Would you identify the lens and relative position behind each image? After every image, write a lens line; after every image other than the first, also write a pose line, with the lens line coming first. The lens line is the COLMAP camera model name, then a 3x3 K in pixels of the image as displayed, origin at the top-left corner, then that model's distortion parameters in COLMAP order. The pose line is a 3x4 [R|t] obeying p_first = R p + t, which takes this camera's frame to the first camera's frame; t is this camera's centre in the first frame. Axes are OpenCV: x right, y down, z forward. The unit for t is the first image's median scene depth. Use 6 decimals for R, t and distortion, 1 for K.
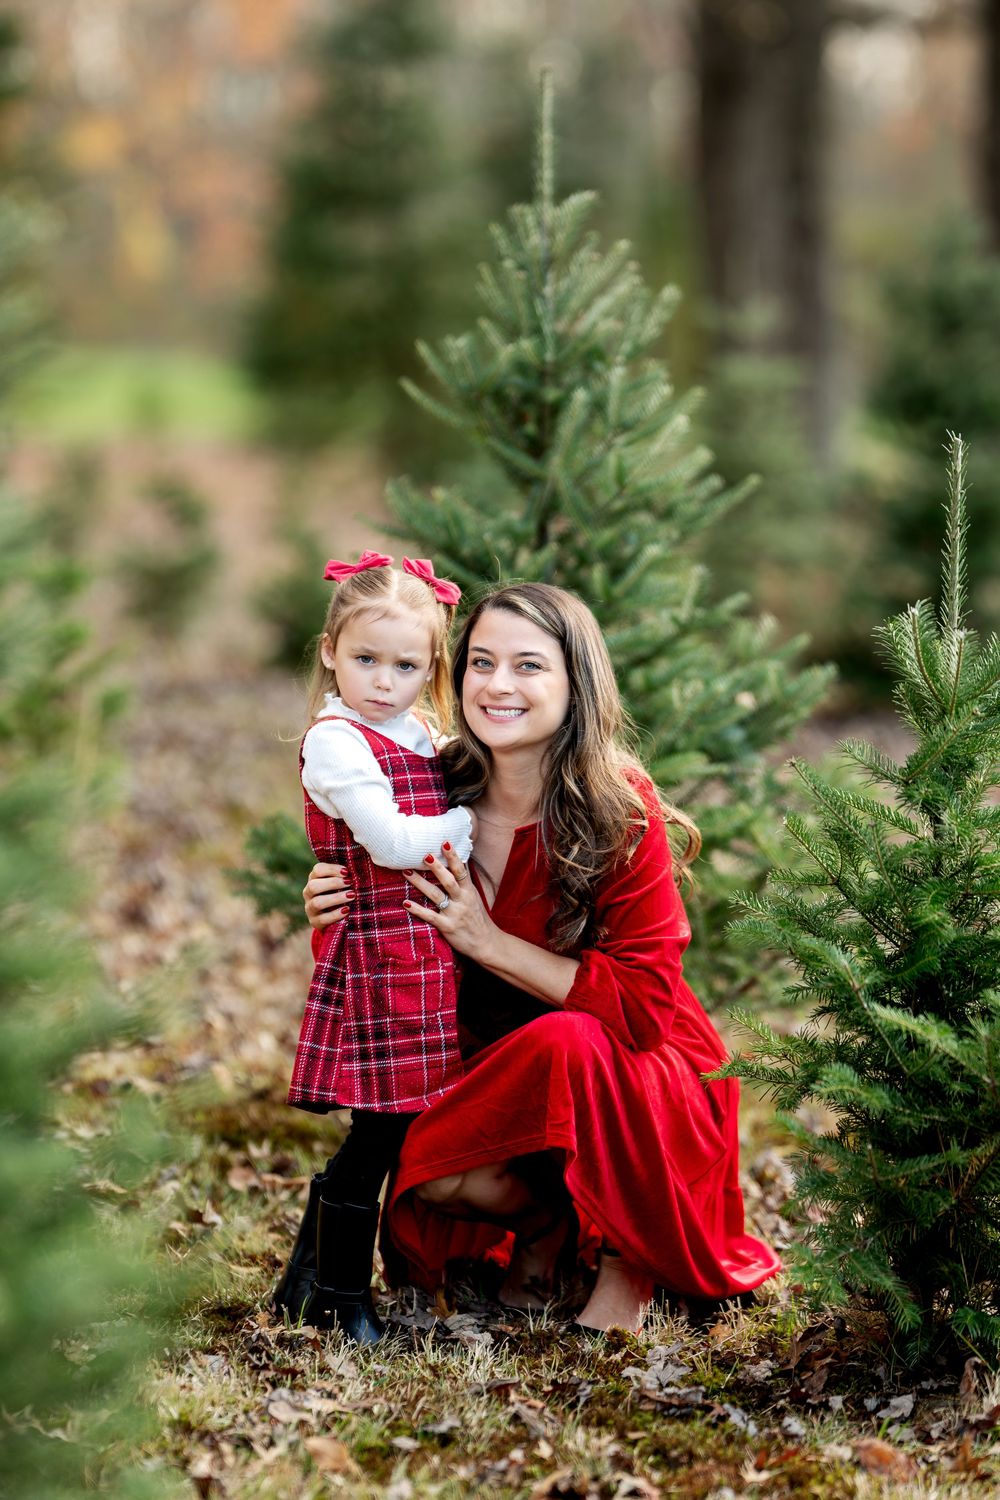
lens RADIAL K [[5607.9, 0, 446.6], [0, 5607.9, 748.6], [0, 0, 1]] dist [0.100078, -0.908451]
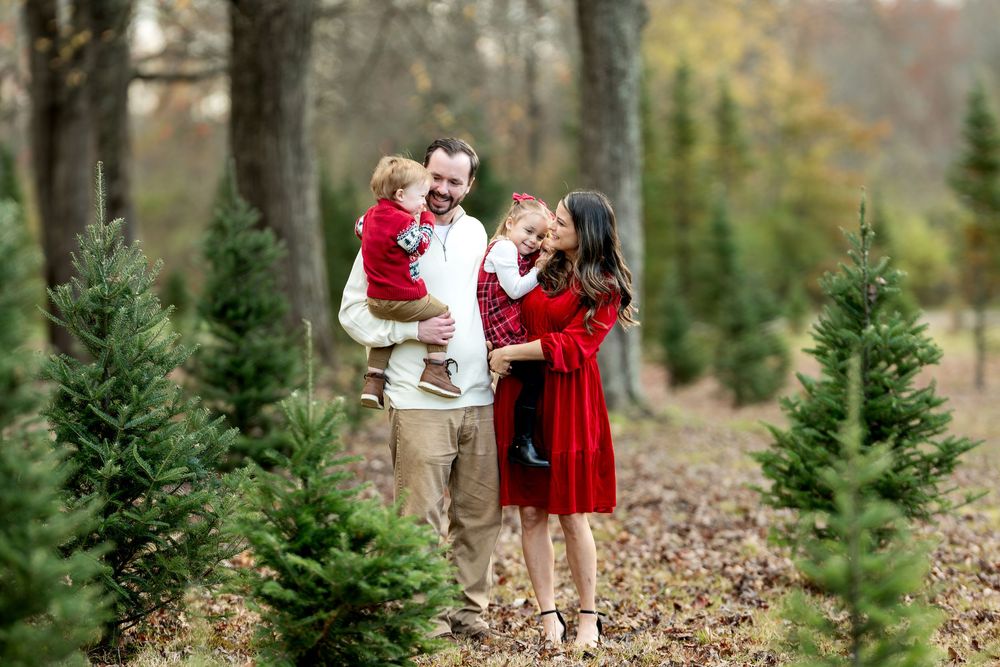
lens RADIAL K [[3739.5, 0, 500.0], [0, 3739.5, 333.5], [0, 0, 1]] dist [0.079977, -0.403388]
pose [[0.984218, -0.032423, 0.173964, -0.102213], [0.041785, 0.997853, -0.050424, 0.032150], [-0.171956, 0.056897, 0.983460, -0.565222]]
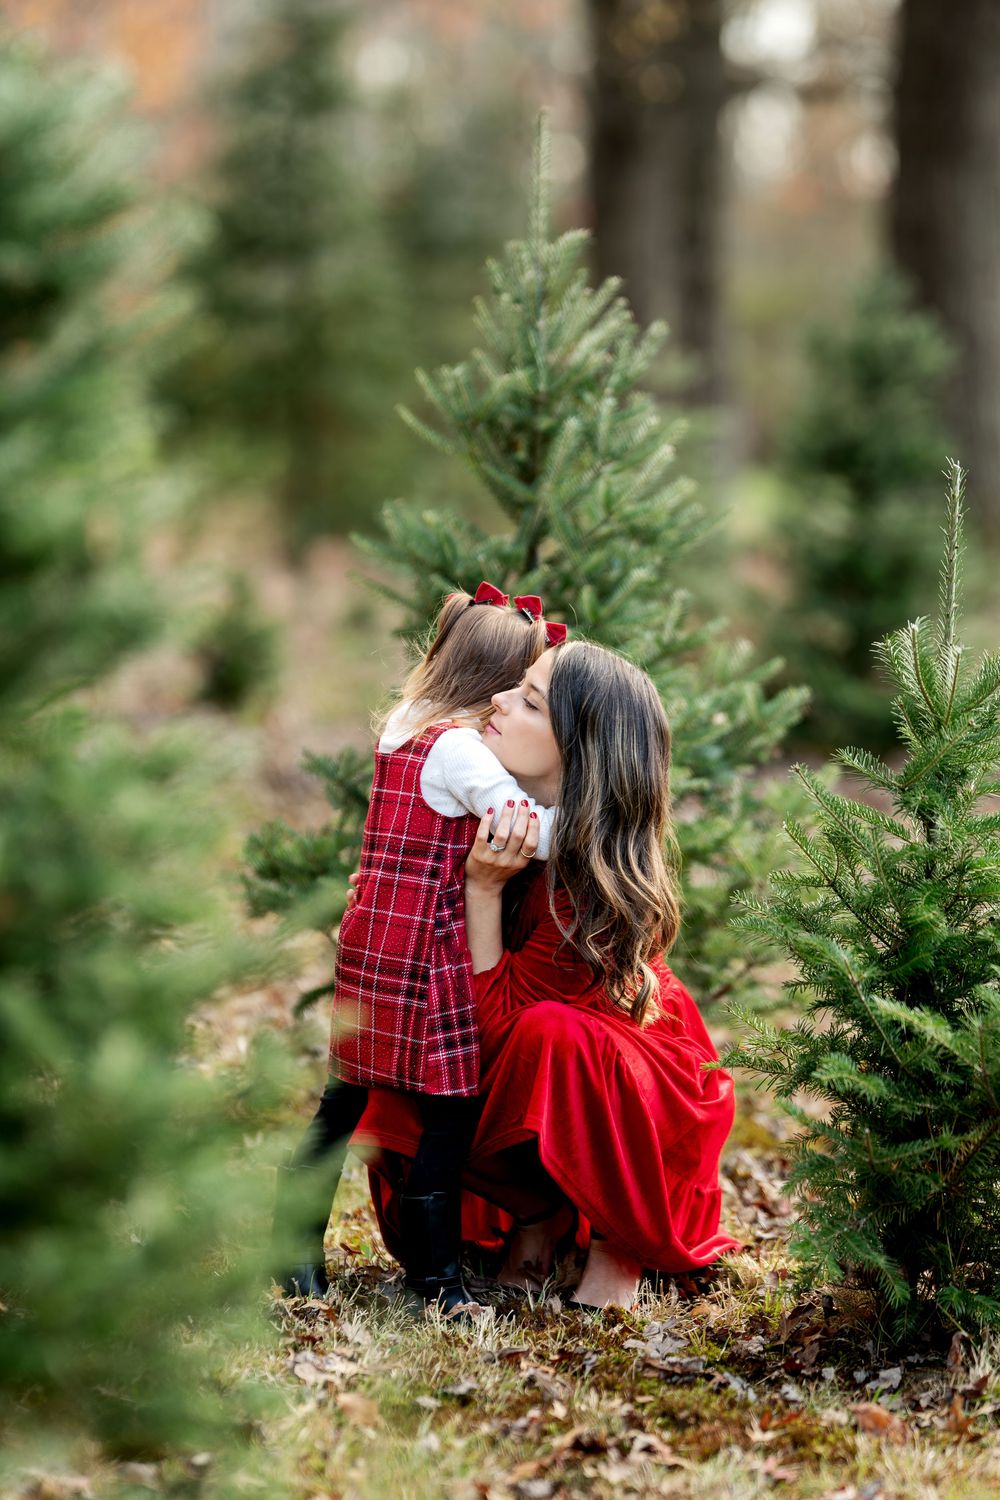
lens RADIAL K [[5609.3, 0, 500.0], [0, 5609.3, 750.0], [0, 0, 1]] dist [0.079977, -0.403388]
pose [[0.999262, 0.018248, 0.033807, -0.028128], [-0.017901, 0.999784, -0.010517, 0.010491], [-0.033991, 0.009904, 0.999373, -0.051227]]
